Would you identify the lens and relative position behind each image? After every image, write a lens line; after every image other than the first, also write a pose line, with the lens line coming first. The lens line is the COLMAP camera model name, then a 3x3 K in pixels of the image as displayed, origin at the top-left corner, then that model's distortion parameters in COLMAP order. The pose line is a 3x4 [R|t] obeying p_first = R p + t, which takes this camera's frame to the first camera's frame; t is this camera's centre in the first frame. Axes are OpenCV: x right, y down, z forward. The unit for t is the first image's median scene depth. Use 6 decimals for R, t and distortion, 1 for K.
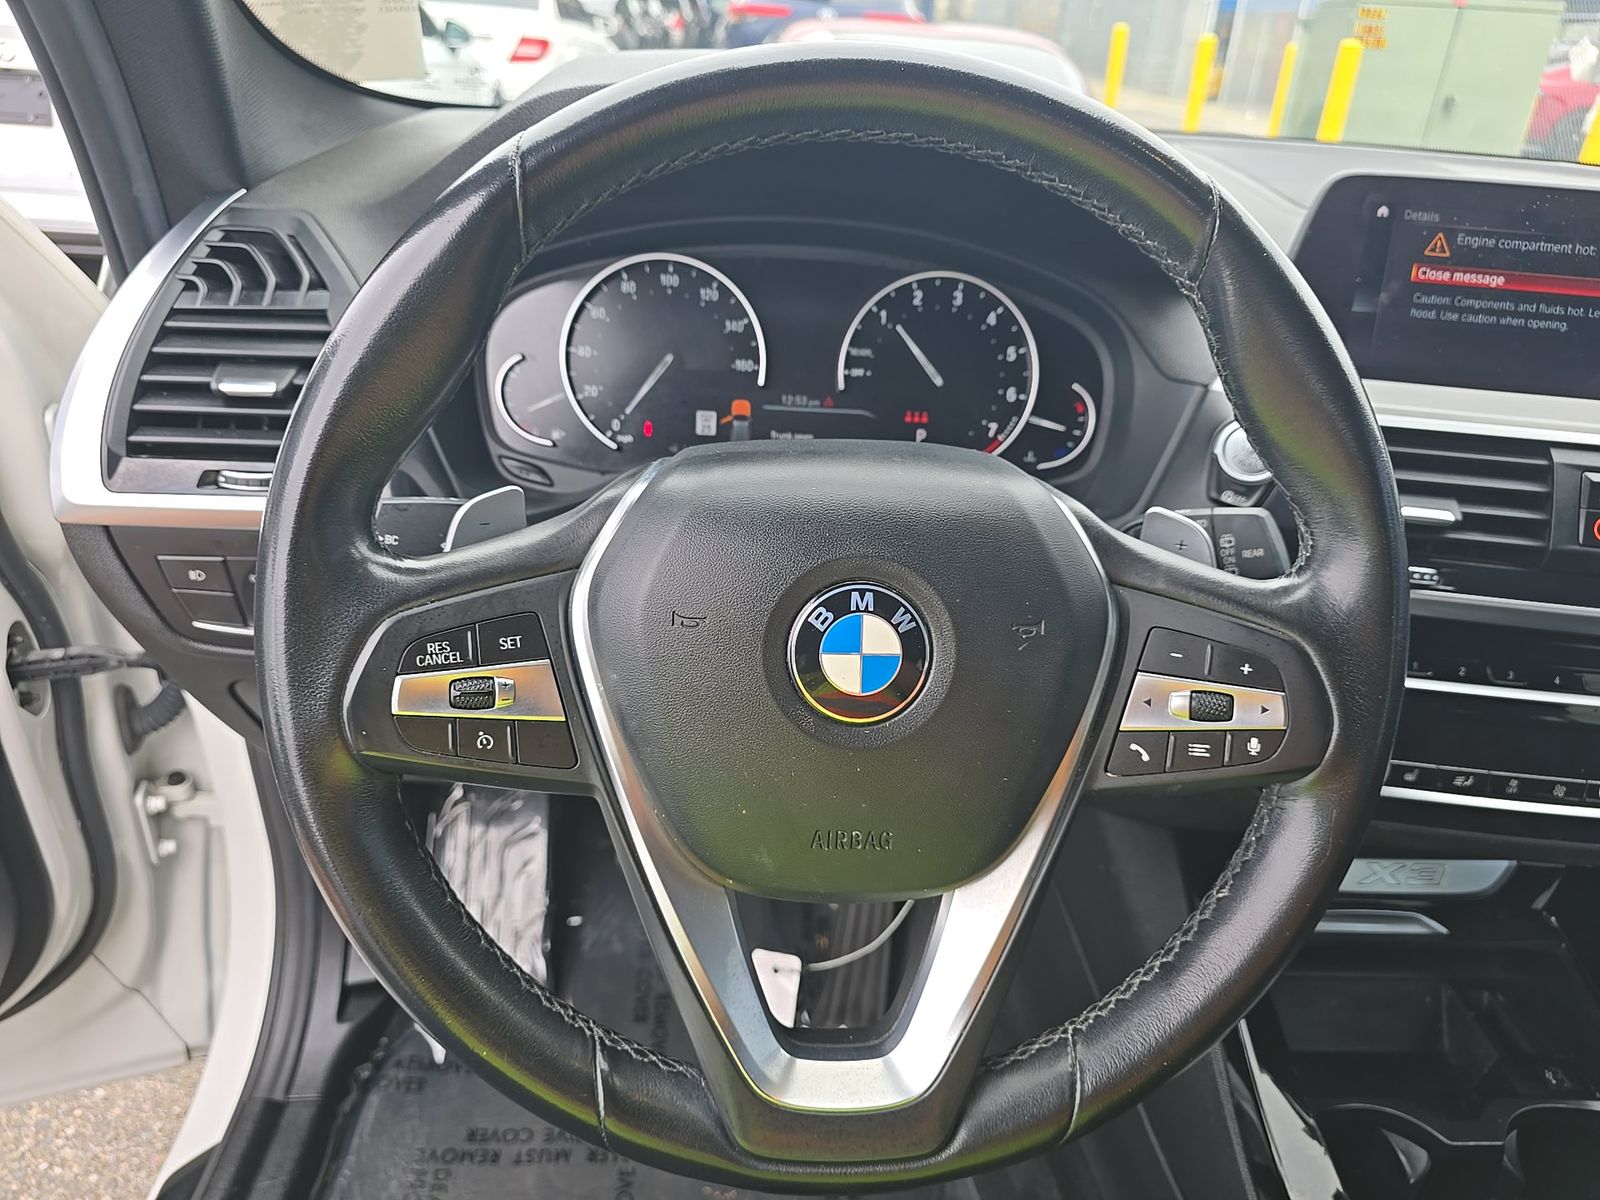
lens RADIAL K [[1096.6, 0, 806.7], [0, 1096.6, 604.8], [0, 0, 1]] dist [0.033100, -0.029617]
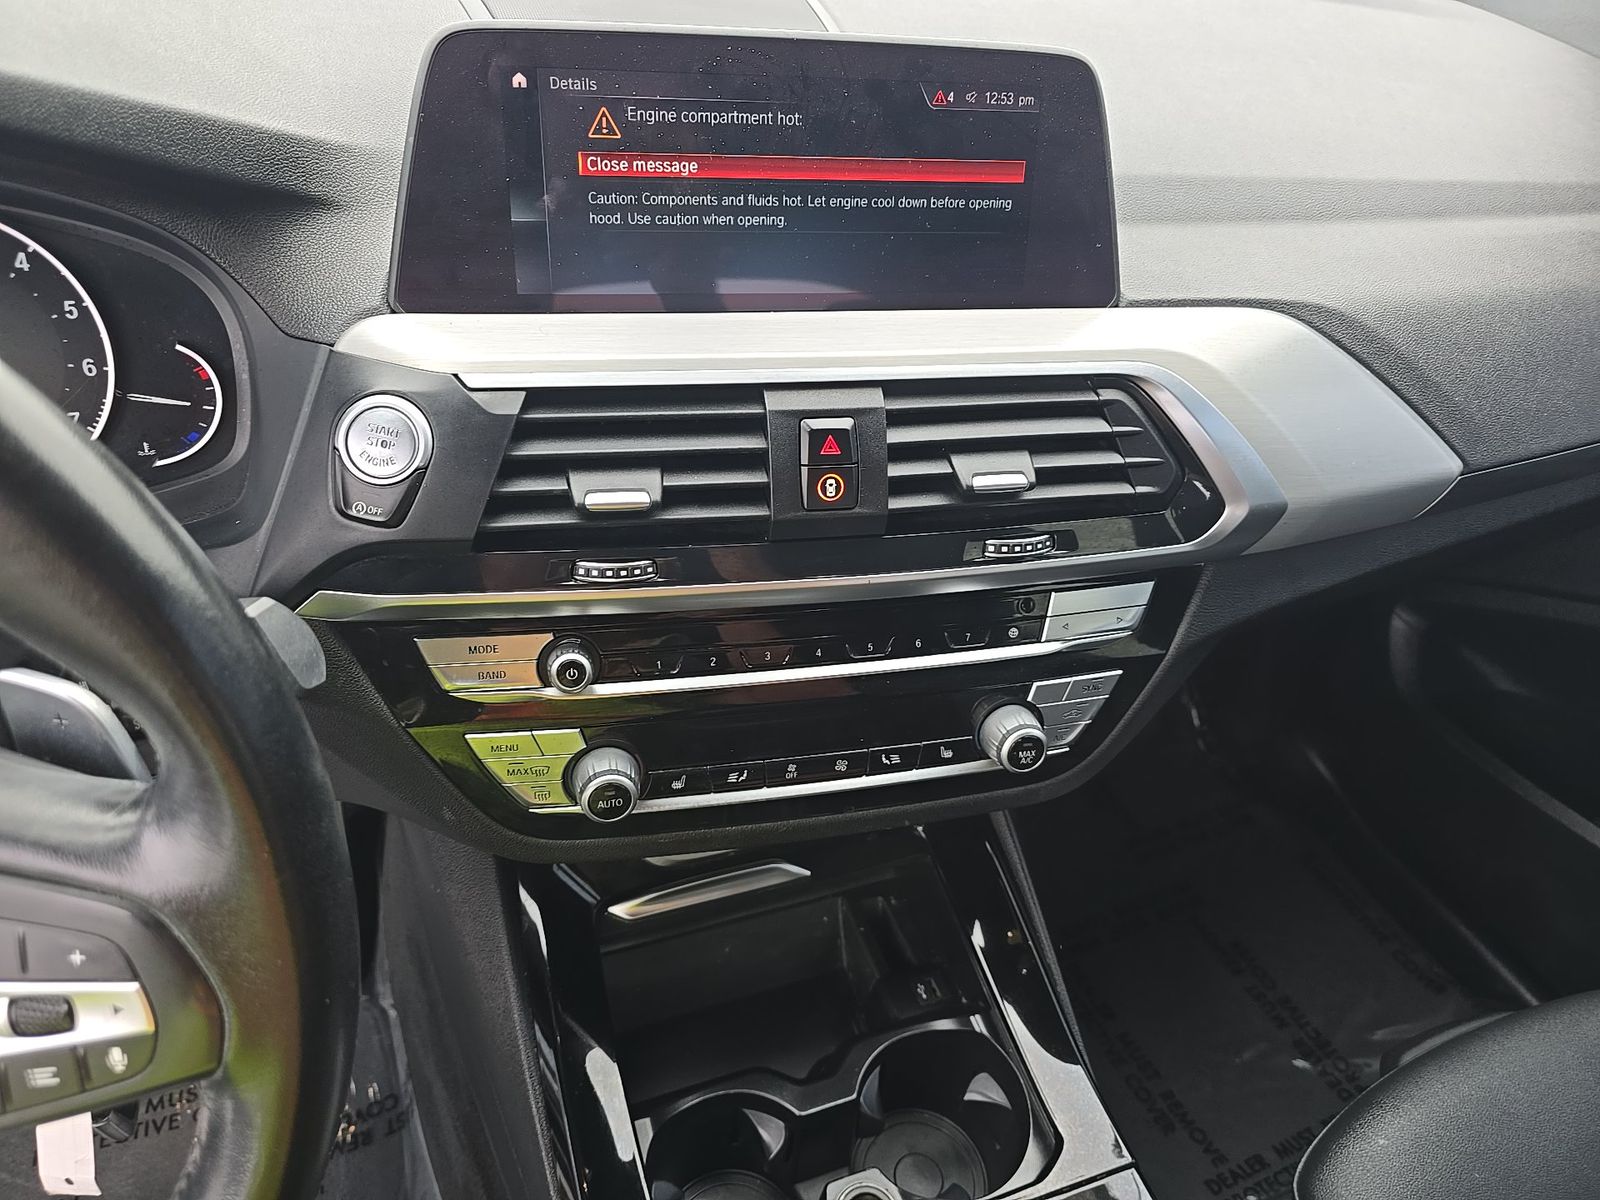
lens RADIAL K [[1096.6, 0, 795.9], [0, 1096.6, 592.0], [0, 0, 1]] dist [0.033100, -0.029617]
pose [[0.957629, -0.171027, 0.231724, 0.440820], [0.119172, 0.967784, 0.221792, -0.158853], [-0.262191, -0.184779, 0.947160, 0.189178]]
